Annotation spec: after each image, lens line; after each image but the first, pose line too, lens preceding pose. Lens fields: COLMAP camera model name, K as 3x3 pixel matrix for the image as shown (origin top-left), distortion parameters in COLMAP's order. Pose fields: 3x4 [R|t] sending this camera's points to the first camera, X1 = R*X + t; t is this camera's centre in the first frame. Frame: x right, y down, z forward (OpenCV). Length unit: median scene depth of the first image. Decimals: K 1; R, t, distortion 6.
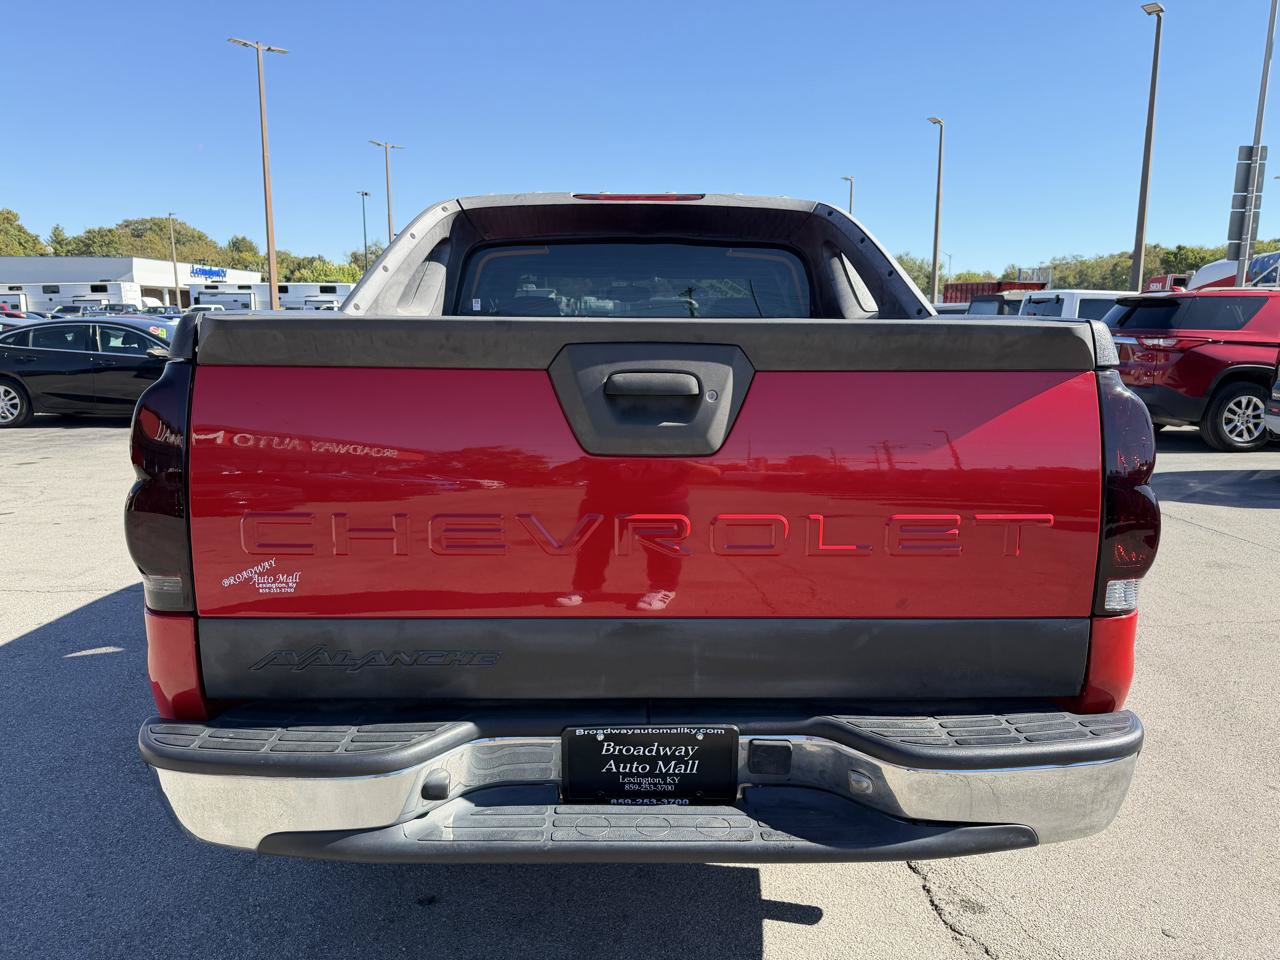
lens RADIAL K [[898.7, 0, 645.1], [0, 898.7, 478.8], [0, 0, 1]] dist [0.049817, -0.060984]
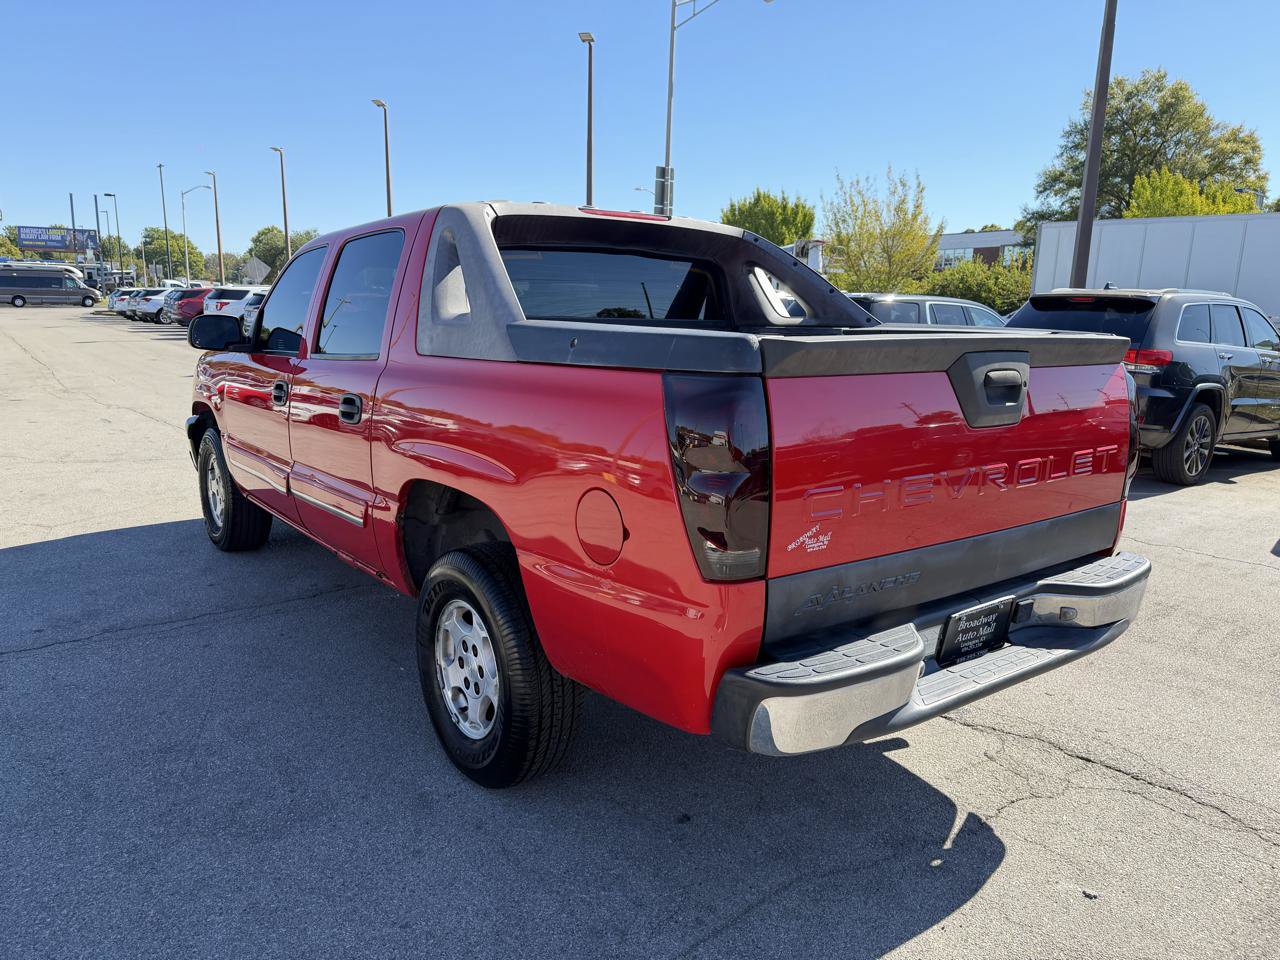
lens RADIAL K [[898.7, 0, 638.6], [0, 898.7, 491.2], [0, 0, 1]] dist [0.049817, -0.060984]
pose [[0.811510, -0.102849, 0.575216, -0.528226], [0.081932, 0.994691, 0.062261, -0.023517], [-0.578565, -0.003397, 0.815629, 0.036802]]
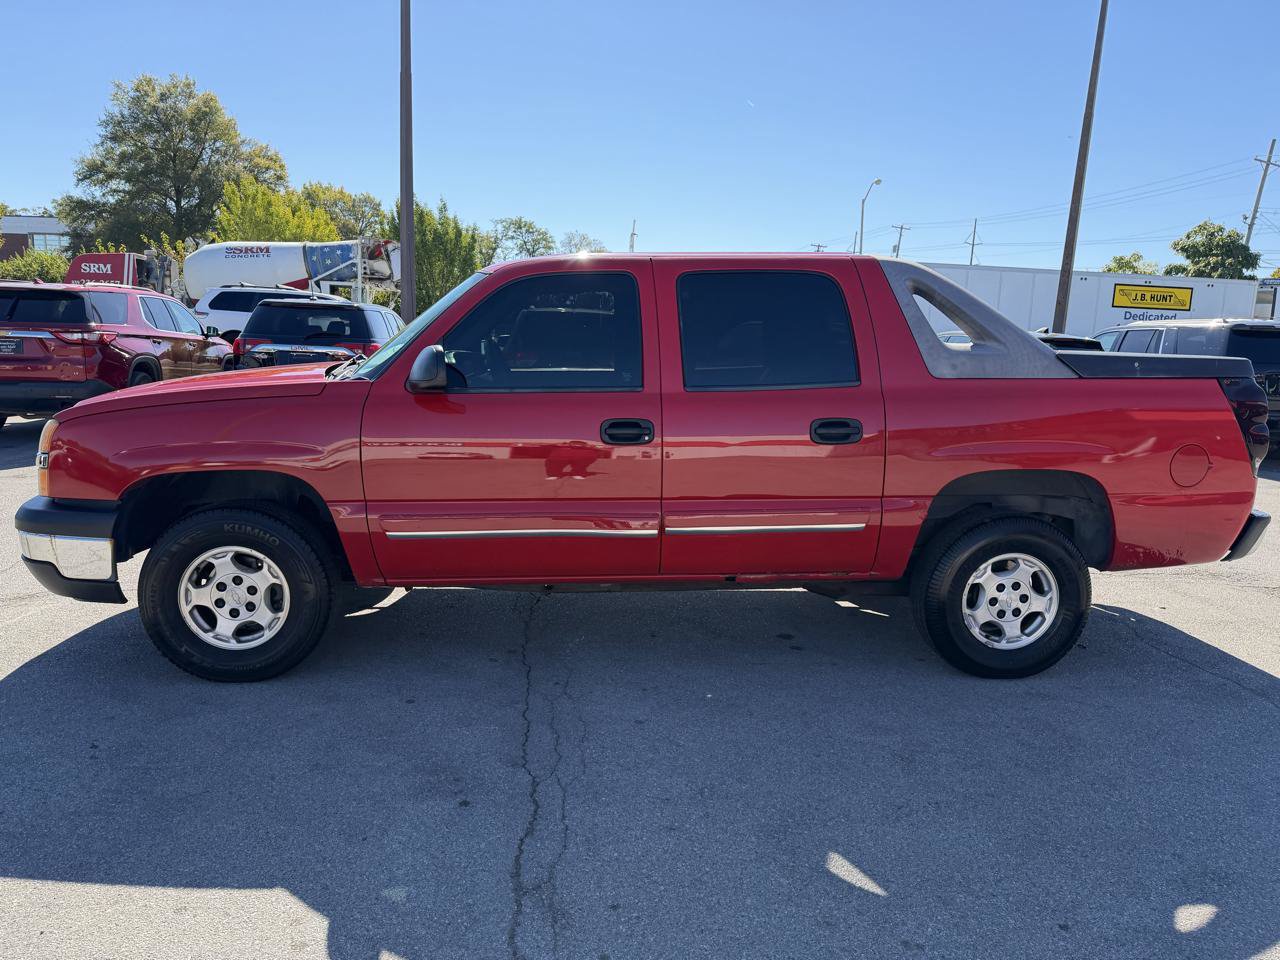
lens RADIAL K [[898.7, 0, 645.7], [0, 898.7, 482.0], [0, 0, 1]] dist [0.049817, -0.060984]
pose [[-0.065970, -0.171034, 0.983054, -1.183666], [0.139815, 0.973896, 0.178823, -0.216206], [-0.987978, 0.149243, -0.040335, 1.130144]]
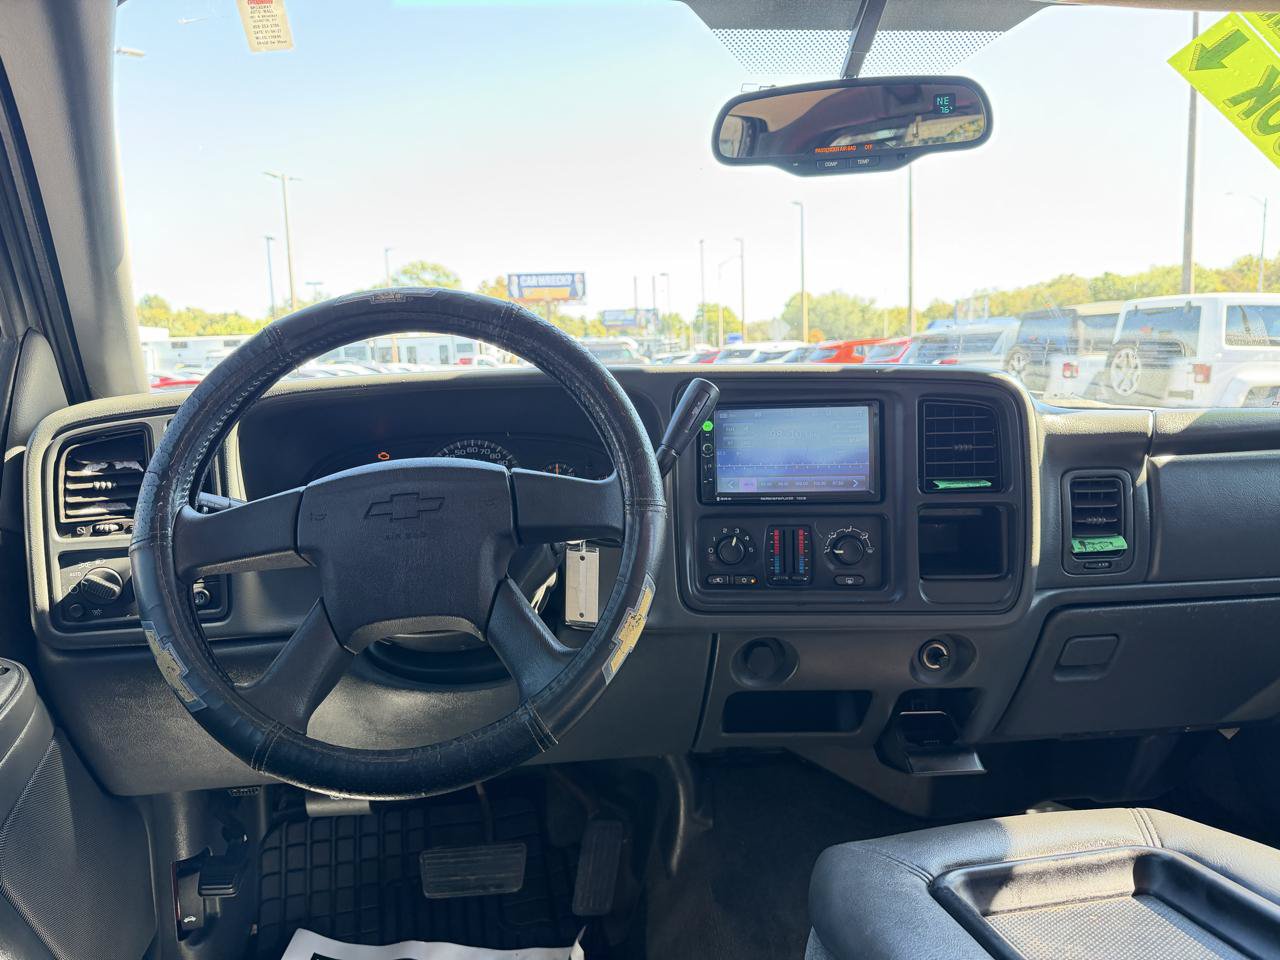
lens RADIAL K [[898.7, 0, 650.1], [0, 898.7, 476.0], [0, 0, 1]] dist [0.049817, -0.060984]
pose [[0.996170, -0.046547, 0.074015, -0.090134], [0.050185, 0.997582, -0.048075, -0.169676], [-0.071598, 0.051606, 0.996098, 1.049946]]
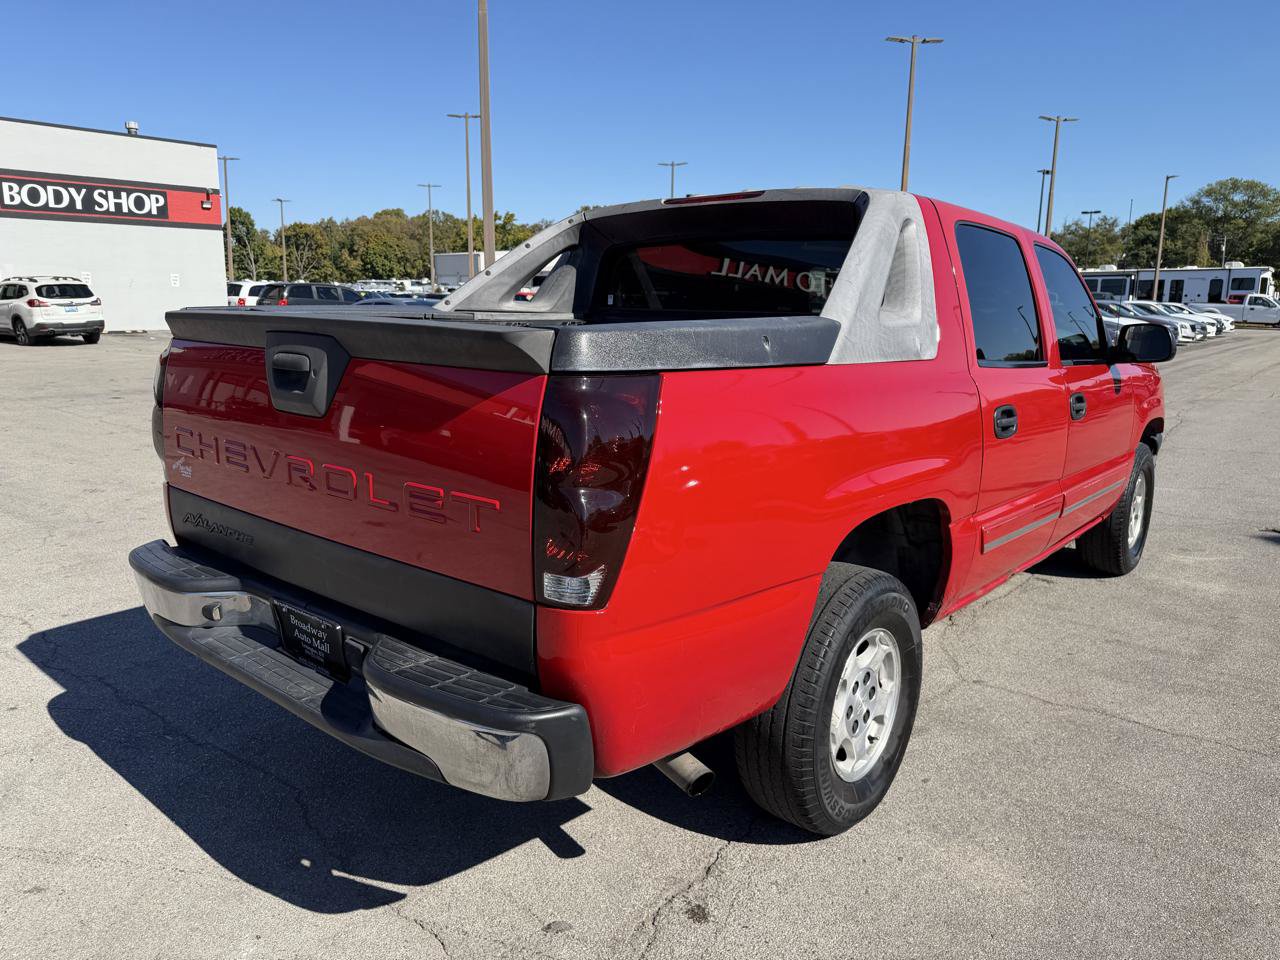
lens RADIAL K [[898.7, 0, 635.8], [0, 898.7, 486.9], [0, 0, 1]] dist [0.049817, -0.060984]
pose [[0.745945, 0.140560, -0.651006, 0.506825], [-0.123884, 0.989700, 0.071737, -0.030811], [0.654384, 0.027137, 0.755675, 0.109655]]
